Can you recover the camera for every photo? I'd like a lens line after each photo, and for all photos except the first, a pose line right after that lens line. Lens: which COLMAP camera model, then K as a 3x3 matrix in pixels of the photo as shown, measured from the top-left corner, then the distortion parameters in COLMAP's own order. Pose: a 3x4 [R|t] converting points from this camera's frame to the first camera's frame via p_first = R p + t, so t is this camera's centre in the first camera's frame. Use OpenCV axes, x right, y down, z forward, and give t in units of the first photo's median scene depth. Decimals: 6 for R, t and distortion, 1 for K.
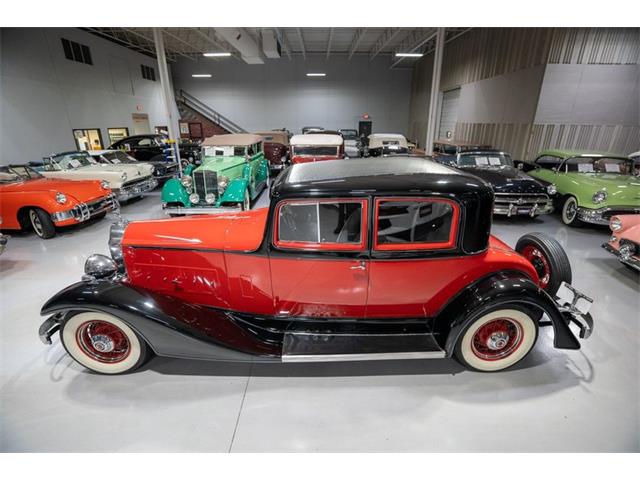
lens RADIAL K [[319.5, 0, 321.1], [0, 319.5, 210.0], [0, 0, 1]] dist [-0.024721, 0.013653]
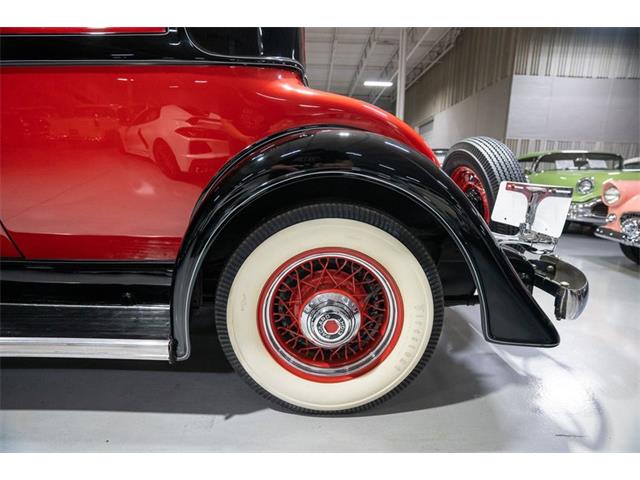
lens RADIAL K [[304.2, 0, 317.6], [0, 304.2, 211.8], [0, 0, 1]] dist [-0.012261, 0.002180]
pose [[0.999787, 0.014271, -0.014885, 0.241208], [-0.016556, 0.985849, -0.166815, 0.154248], [0.012294, 0.167026, 0.985876, 0.277923]]
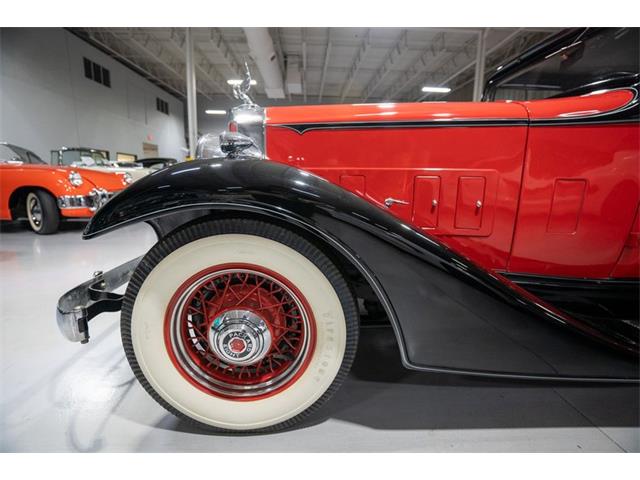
lens RADIAL K [[319.5, 0, 322.0], [0, 319.5, 208.4], [0, 0, 1]] dist [-0.024721, 0.013653]
pose [[0.999454, 0.018873, 0.027110, -0.264268], [-0.013804, 0.984245, -0.176271, 0.148235], [-0.030010, 0.175801, 0.983968, 0.268438]]
